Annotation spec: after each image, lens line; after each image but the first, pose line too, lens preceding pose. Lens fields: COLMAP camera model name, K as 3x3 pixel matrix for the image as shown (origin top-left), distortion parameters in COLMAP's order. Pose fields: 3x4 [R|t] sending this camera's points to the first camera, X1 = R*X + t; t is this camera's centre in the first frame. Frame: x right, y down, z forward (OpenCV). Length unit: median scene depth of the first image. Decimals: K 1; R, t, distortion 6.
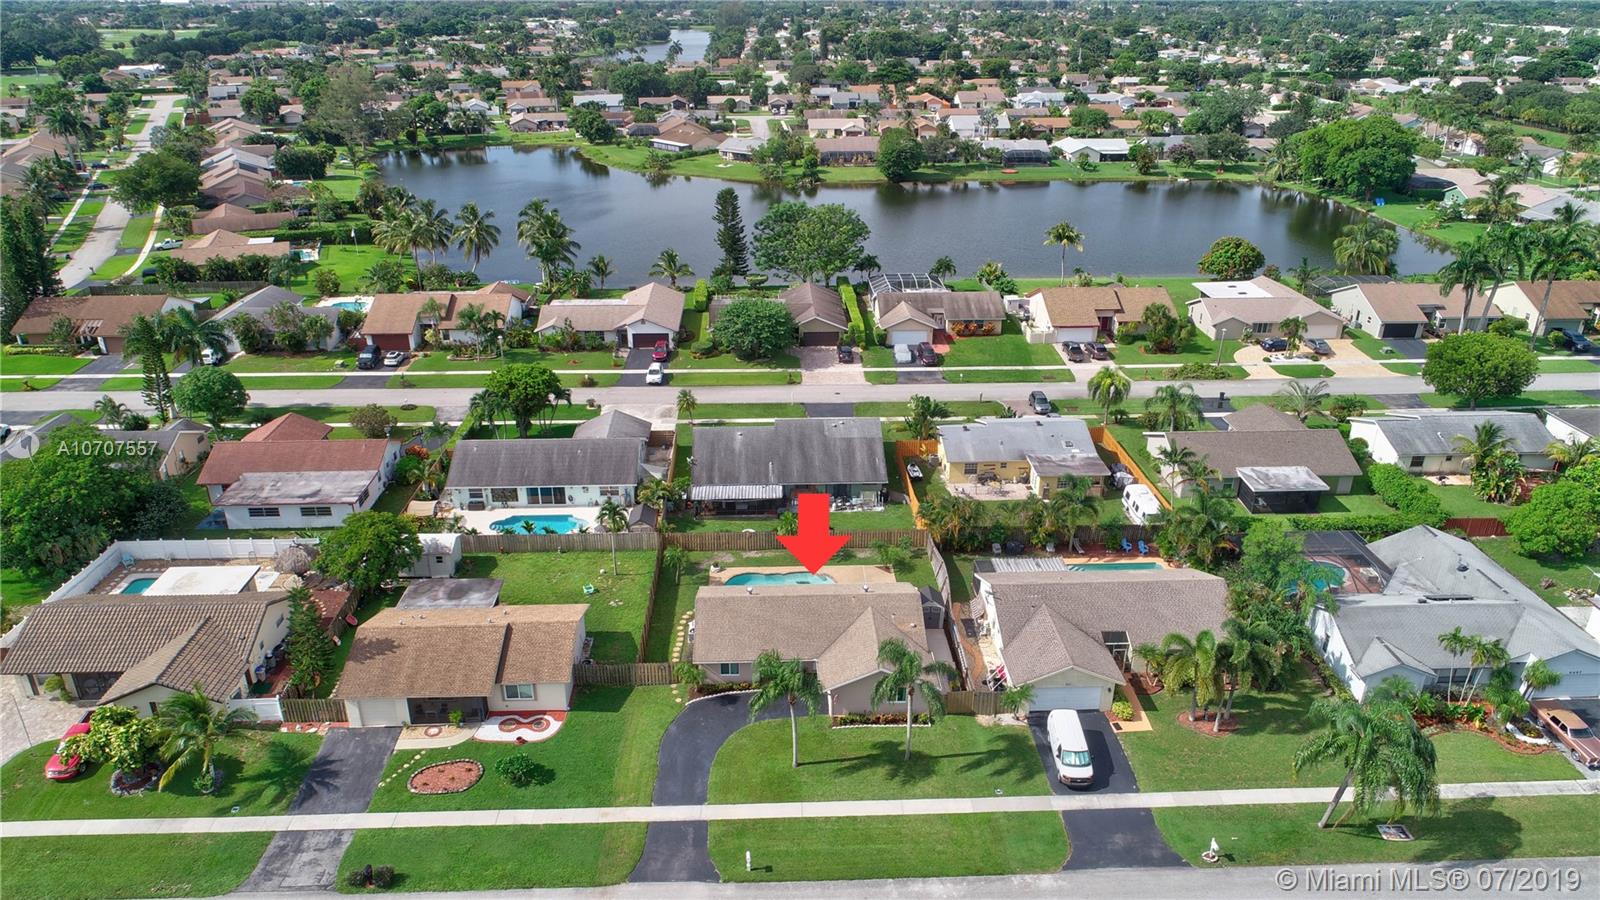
lens RADIAL K [[1062.0, 0, 804.5], [0, 1062.0, 448.5], [0, 0, 1]] dist [-0.005277, 0.000234]
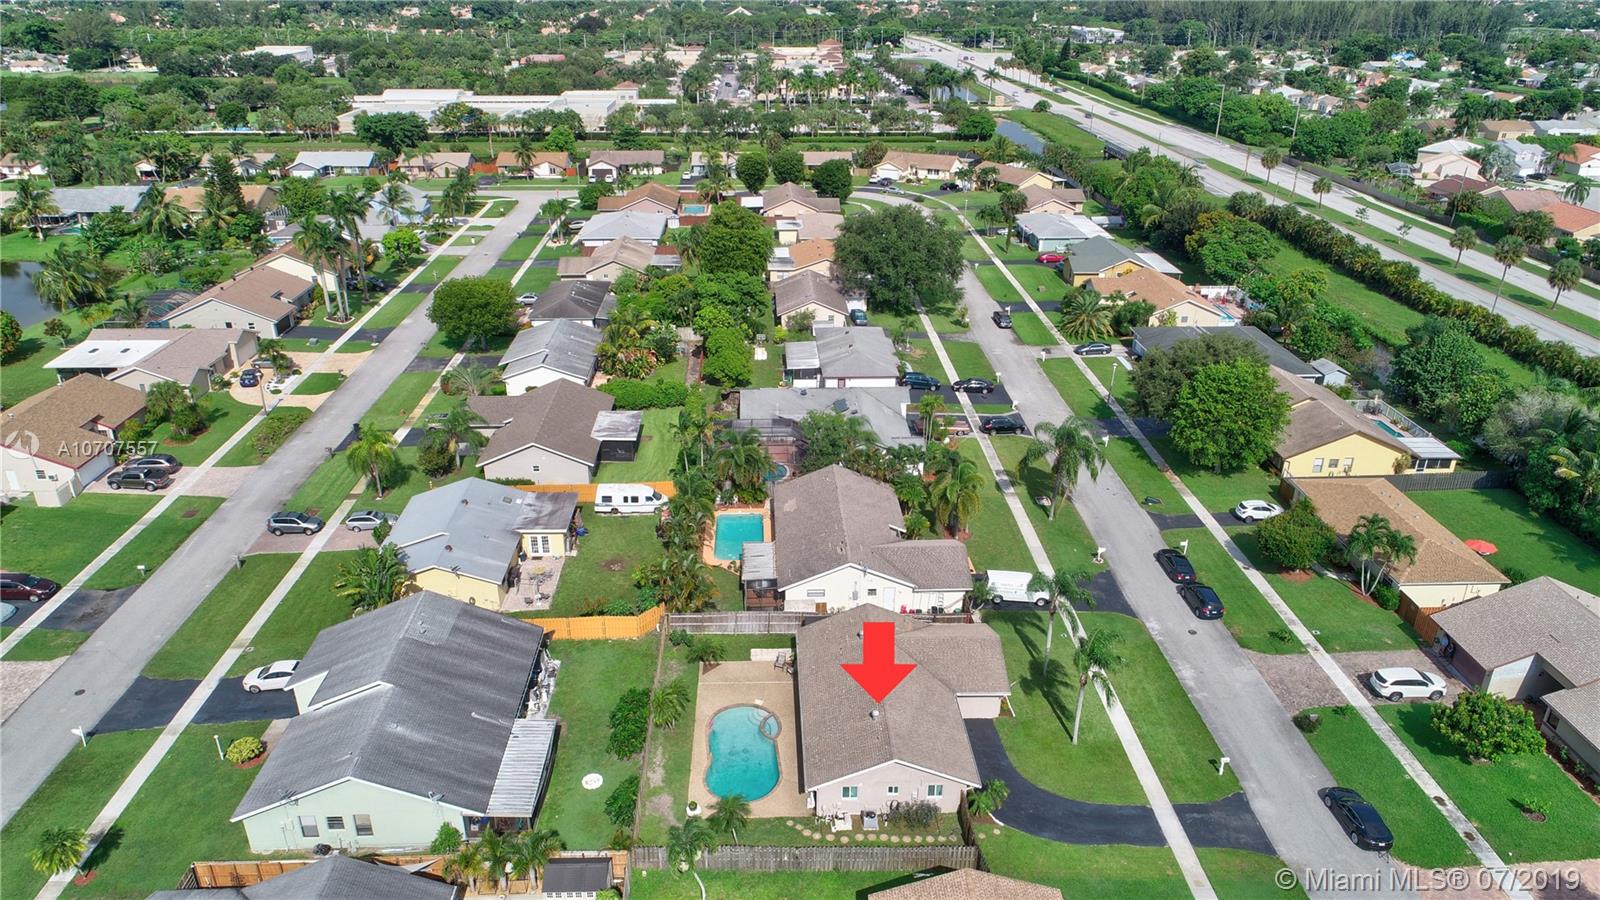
lens RADIAL K [[1062.0, 0, 797.0], [0, 1062.0, 450.4], [0, 0, 1]] dist [-0.005277, 0.000234]
pose [[0.006858, -0.409992, 0.912063, -0.518386], [0.396413, 0.838471, 0.373930, -0.265496], [-0.918047, 0.358989, 0.168276, 0.614105]]
